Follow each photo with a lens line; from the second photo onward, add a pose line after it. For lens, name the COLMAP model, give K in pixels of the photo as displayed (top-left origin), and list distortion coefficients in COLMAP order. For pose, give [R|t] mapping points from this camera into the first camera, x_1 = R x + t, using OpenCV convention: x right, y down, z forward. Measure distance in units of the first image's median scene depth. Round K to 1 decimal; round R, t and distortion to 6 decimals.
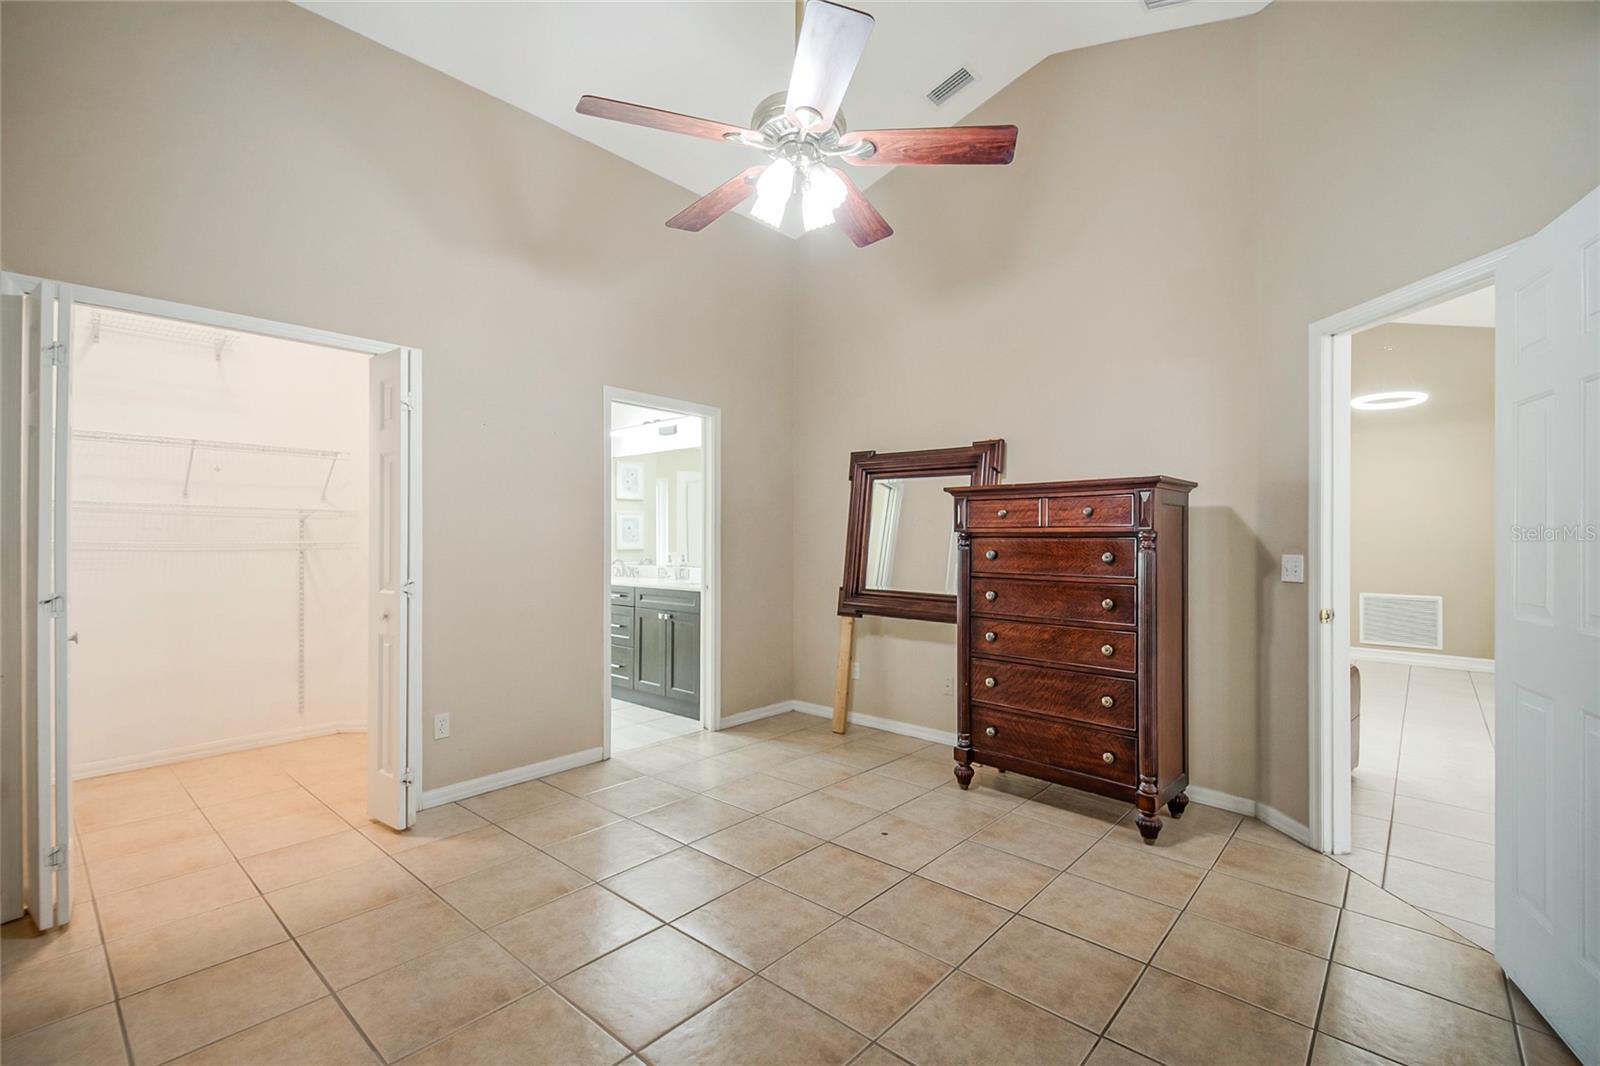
lens RADIAL K [[706.4, 0, 806.7], [0, 706.4, 538.4], [0, 0, 1]] dist [-0.020483, -0.000282]
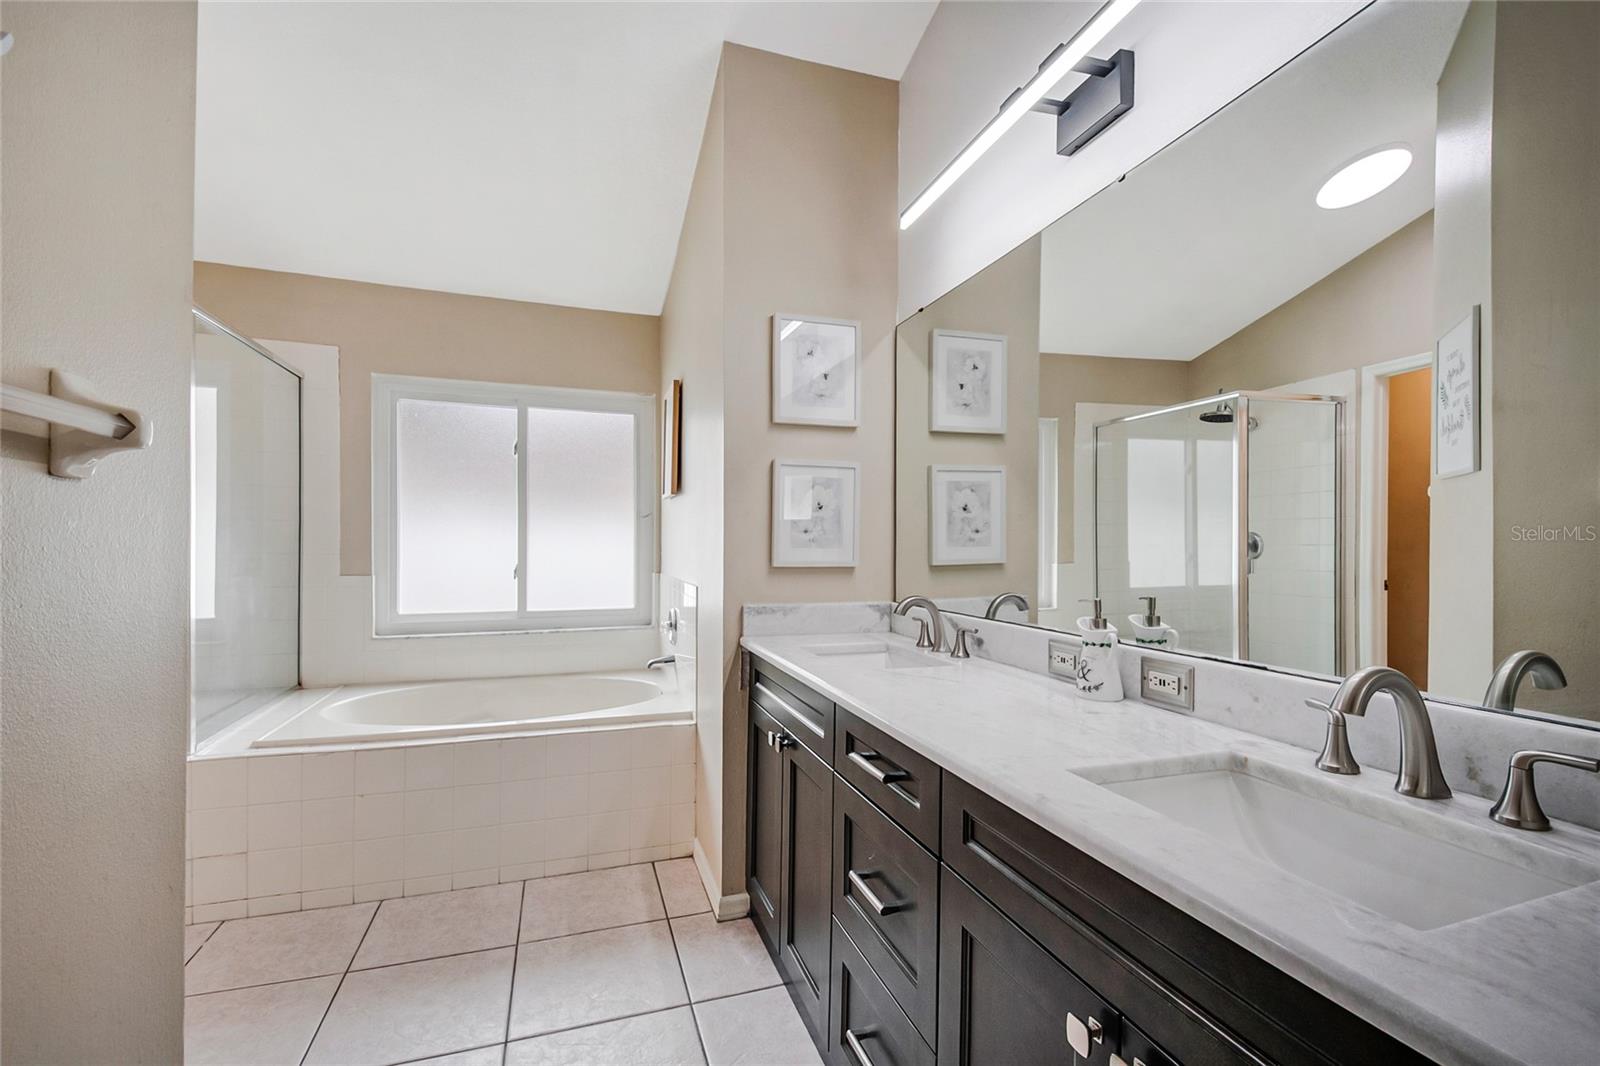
lens RADIAL K [[706.4, 0, 806.7], [0, 706.4, 538.4], [0, 0, 1]] dist [-0.020483, -0.000282]
pose [[0.868469, 0.002897, -0.495734, -0.139574], [-0.003971, 0.999991, -0.001112, 0.002405], [0.495727, 0.002934, 0.868474, 0.637644]]
